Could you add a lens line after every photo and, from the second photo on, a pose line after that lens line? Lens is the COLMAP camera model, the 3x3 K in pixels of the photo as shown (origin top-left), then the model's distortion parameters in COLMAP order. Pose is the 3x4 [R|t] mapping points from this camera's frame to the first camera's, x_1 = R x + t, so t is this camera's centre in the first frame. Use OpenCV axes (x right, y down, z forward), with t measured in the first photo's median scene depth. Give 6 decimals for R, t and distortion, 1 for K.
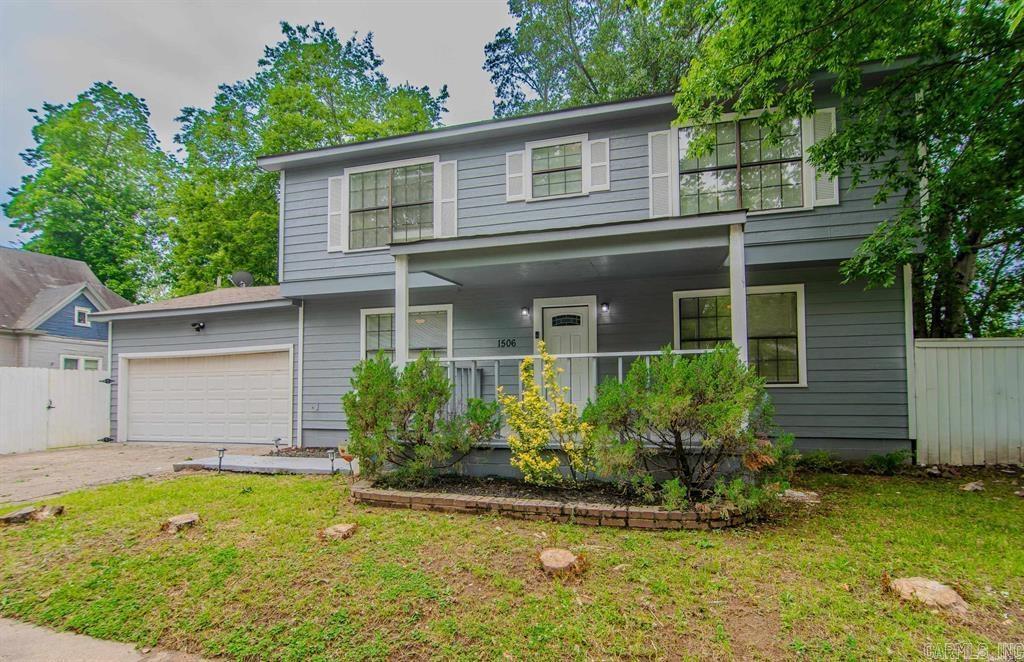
lens RADIAL K [[484.6, 0, 486.8], [0, 484.6, 372.9], [0, 0, 1]] dist [0.001928, -0.000455]
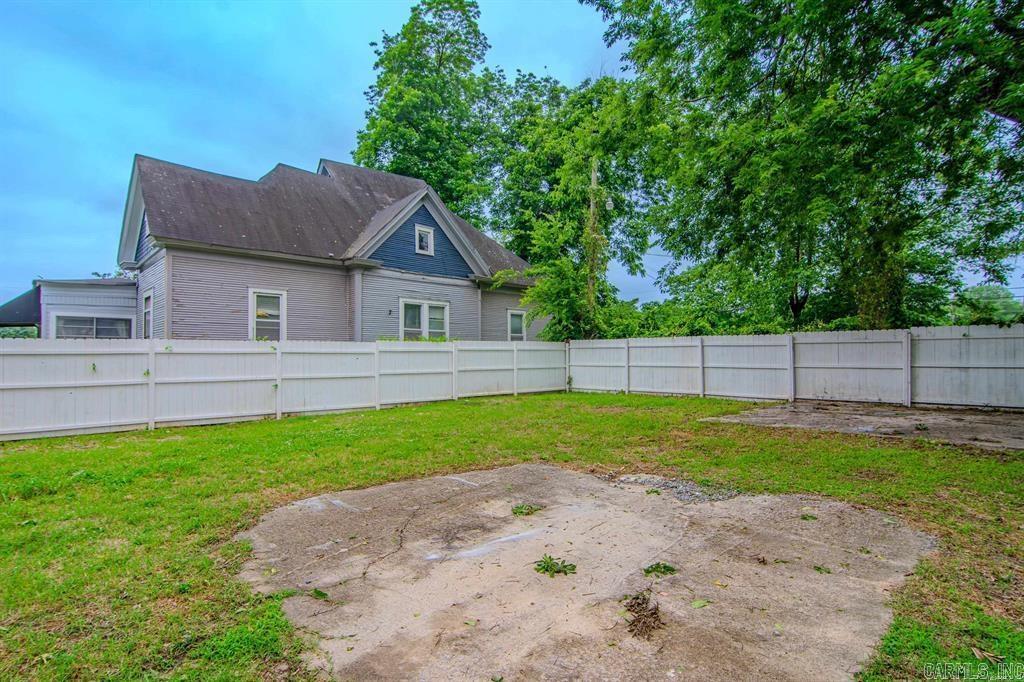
lens RADIAL K [[531.1, 0, 512.1], [0, 531.1, 345.9], [0, 0, 1]] dist [0.000221, 0.000041]
pose [[0.861478, -0.016806, -0.507517, -0.397416], [0.029957, 0.999393, 0.017755, 0.018958], [0.506911, -0.030499, 0.861459, 0.471982]]
